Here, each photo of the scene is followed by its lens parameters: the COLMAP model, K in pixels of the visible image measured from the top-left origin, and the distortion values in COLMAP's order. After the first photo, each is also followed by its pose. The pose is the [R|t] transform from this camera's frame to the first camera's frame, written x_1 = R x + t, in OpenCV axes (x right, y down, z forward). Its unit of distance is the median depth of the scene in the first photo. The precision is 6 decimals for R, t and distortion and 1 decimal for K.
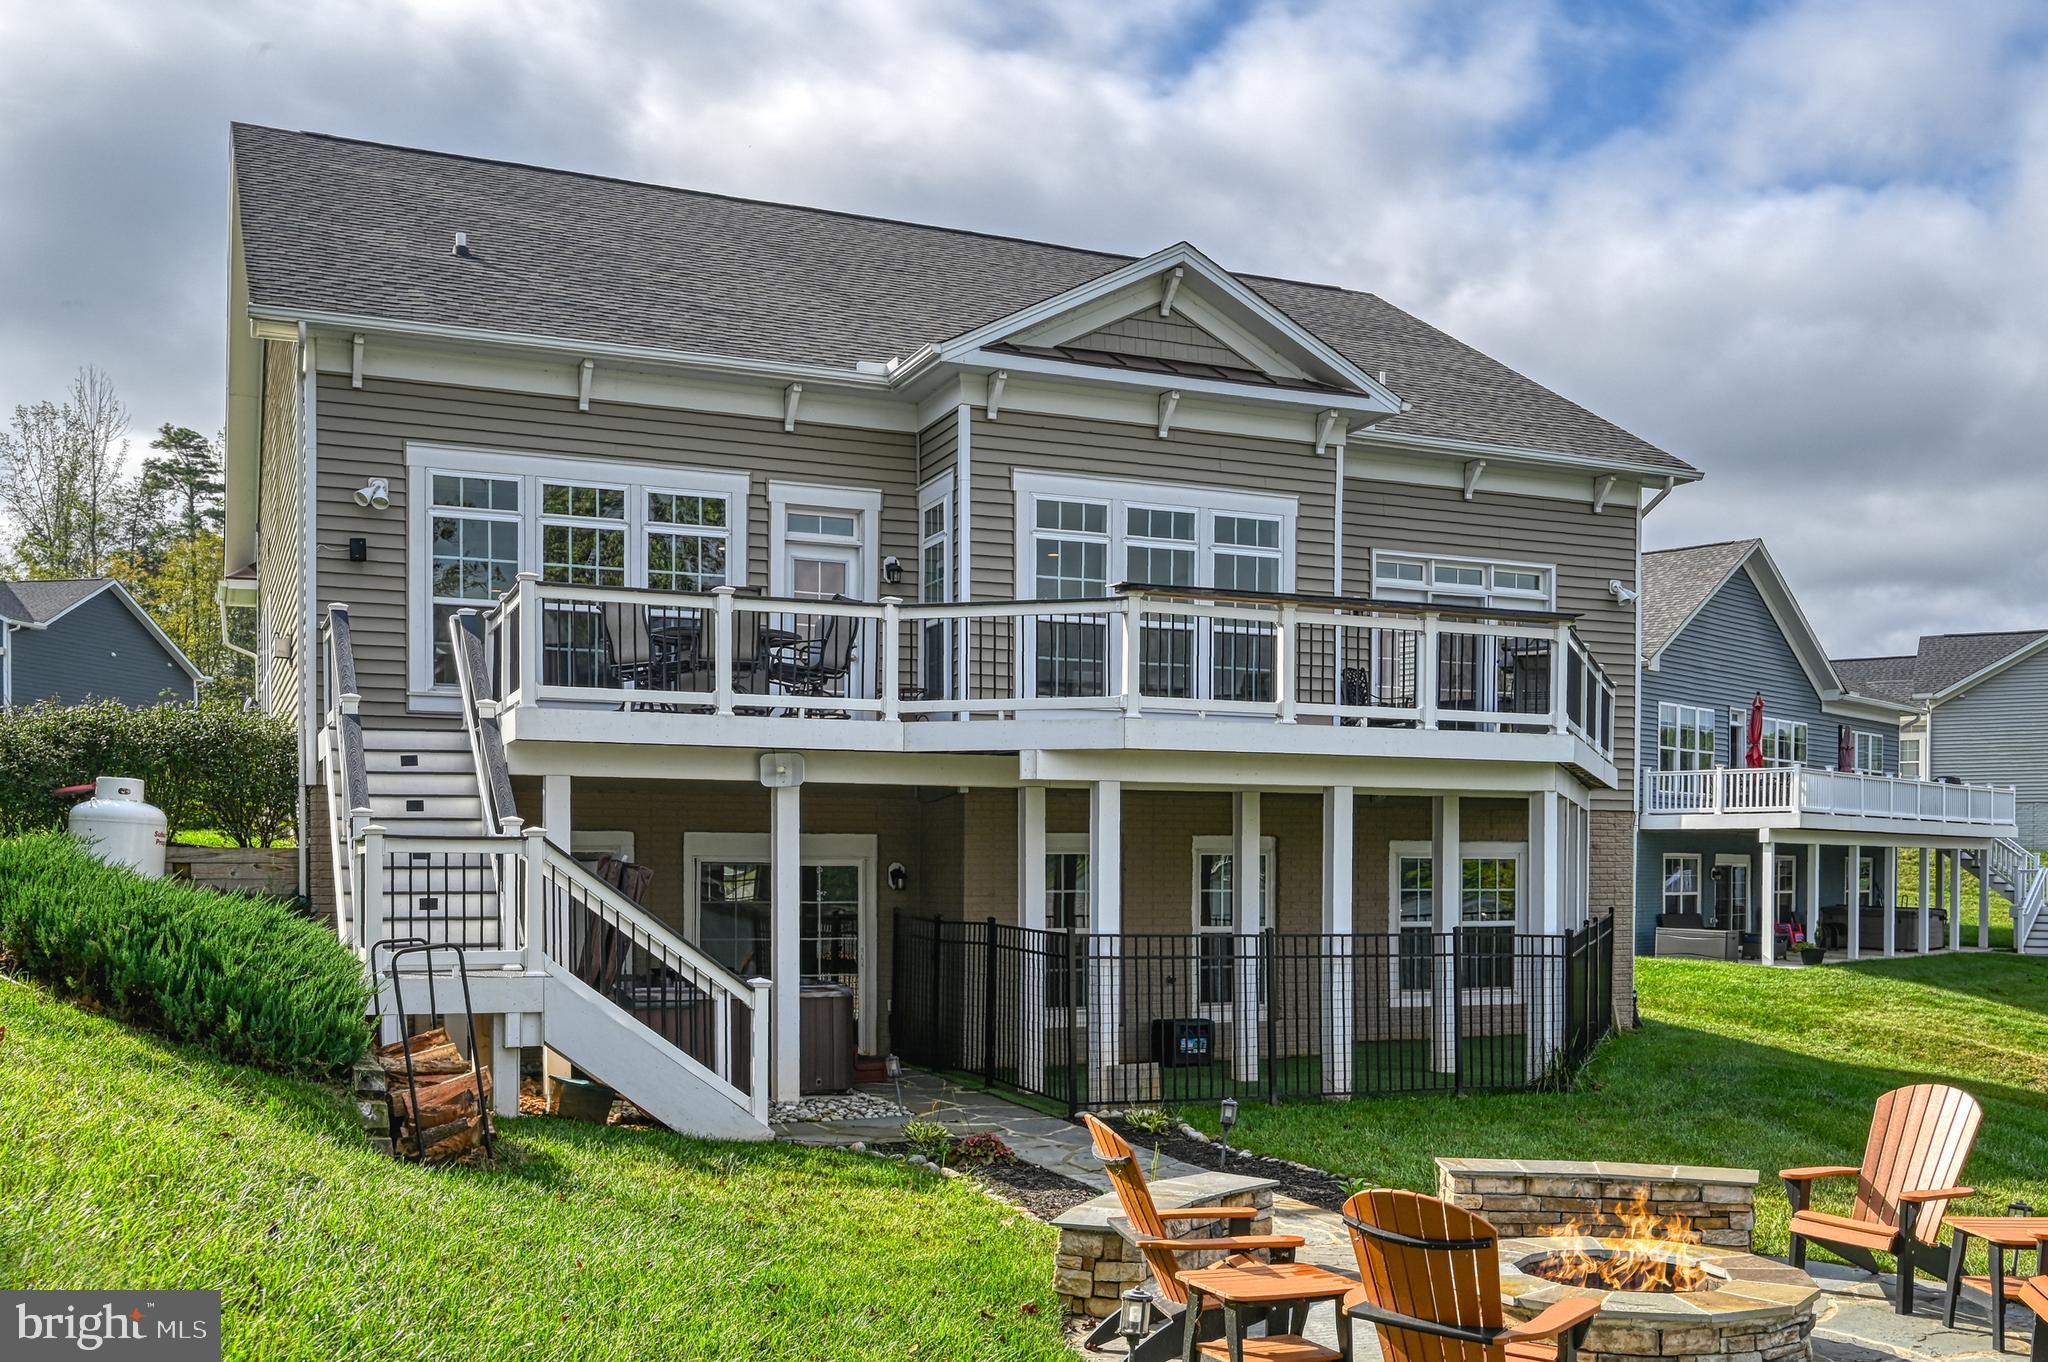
lens RADIAL K [[1838.1, 0, 945.8], [0, 1838.1, 858.9], [0, 0, 1]] dist [-0.011895, 0.014213]
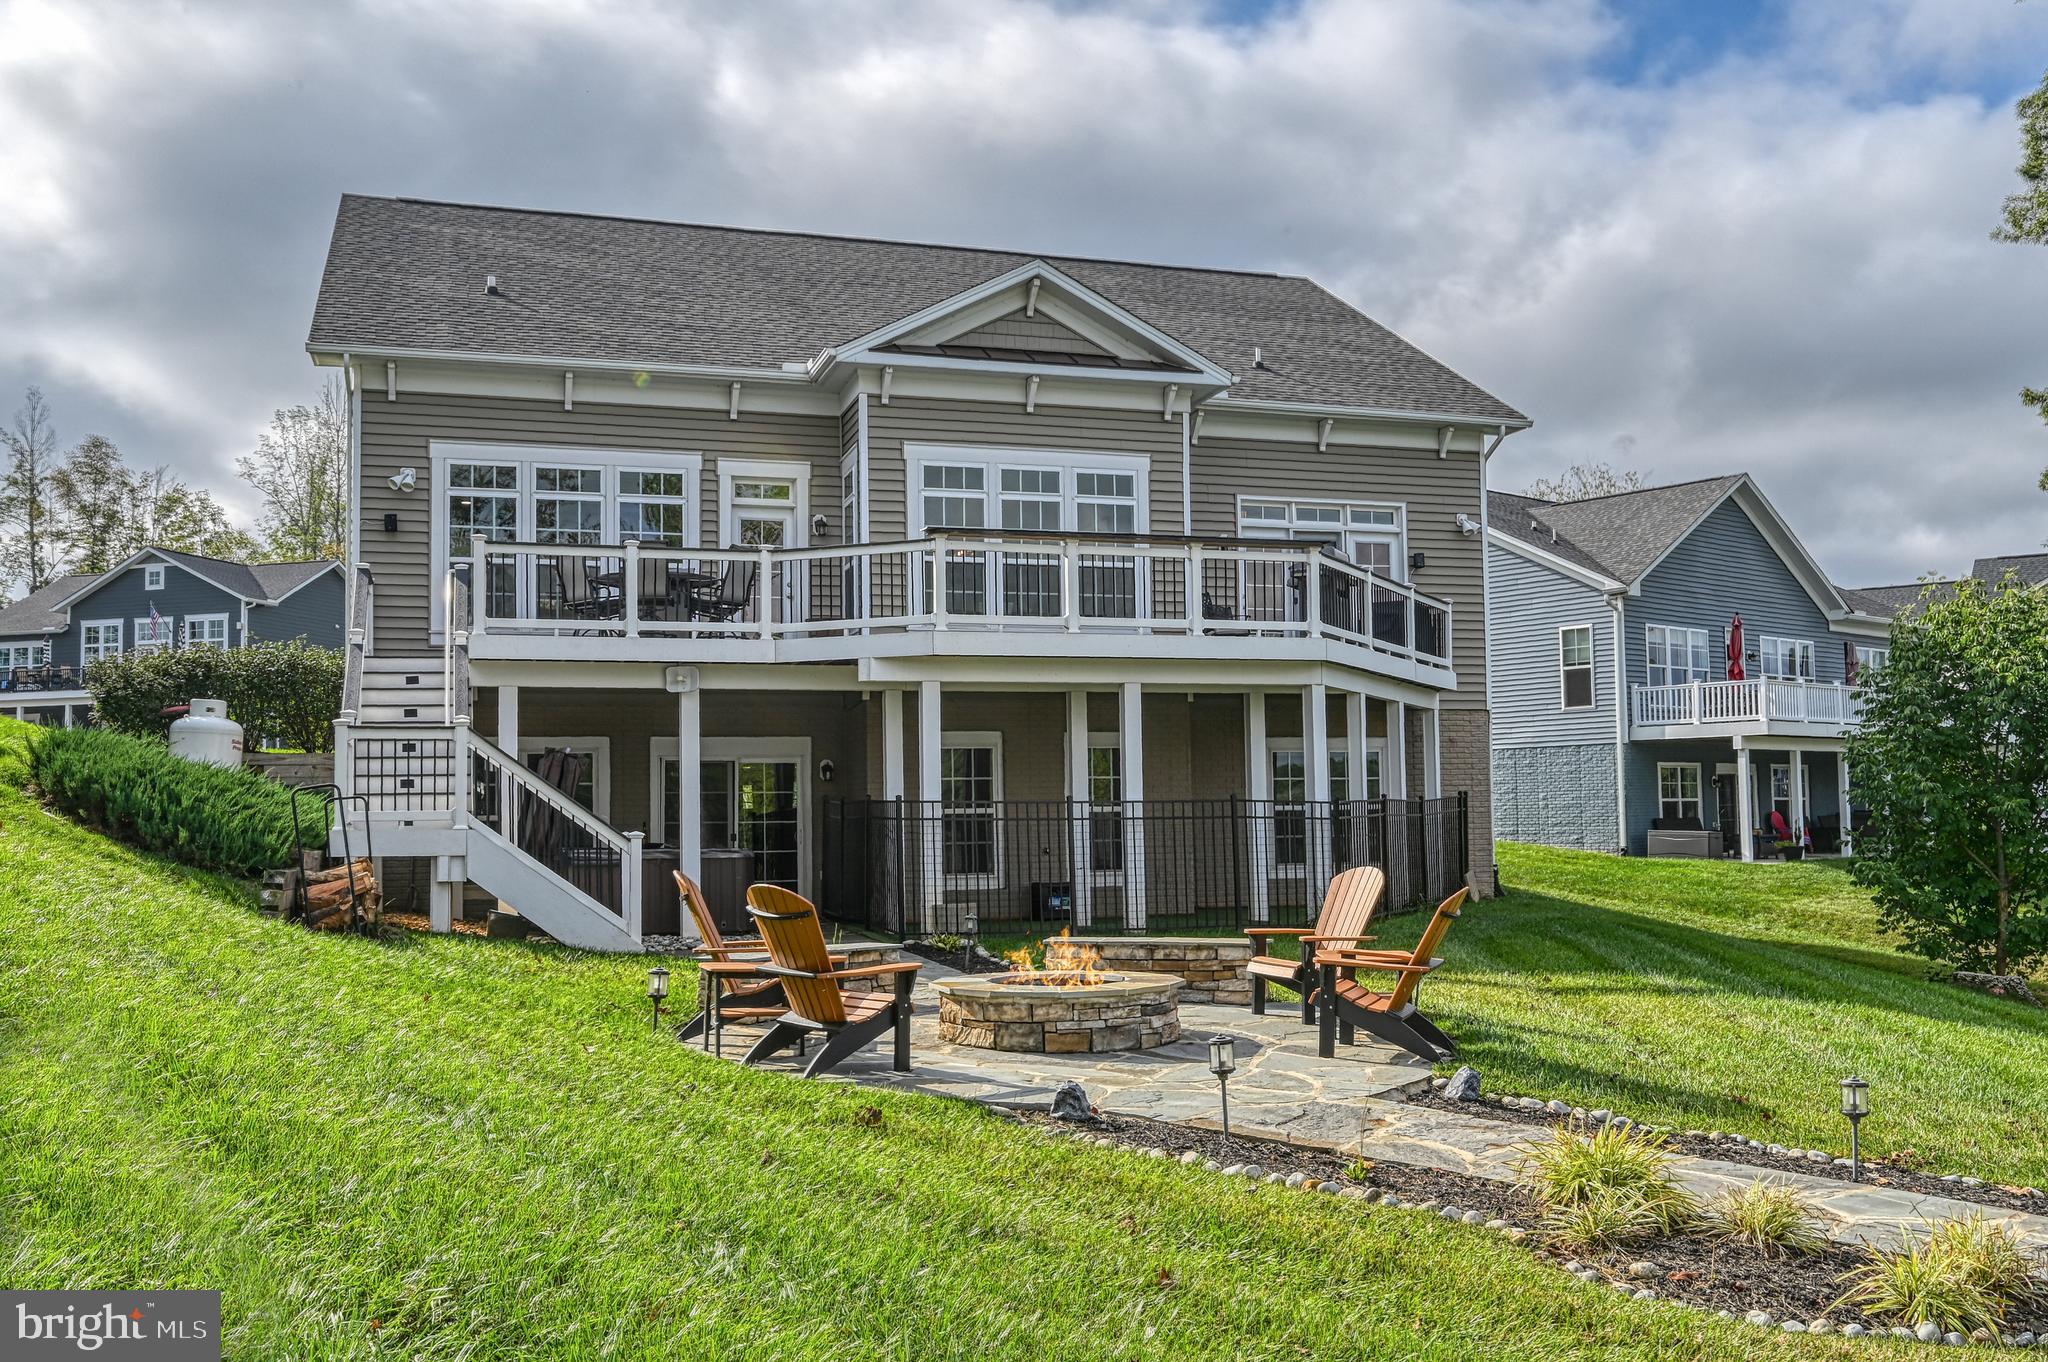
lens RADIAL K [[1838.1, 0, 1029.4], [0, 1838.1, 680.7], [0, 0, 1]] dist [-0.011895, 0.014213]
pose [[0.994747, -0.024855, -0.099304, 0.238728], [0.017232, 0.996890, -0.076905, 0.047758], [0.100907, 0.074790, 0.992081, -0.222654]]
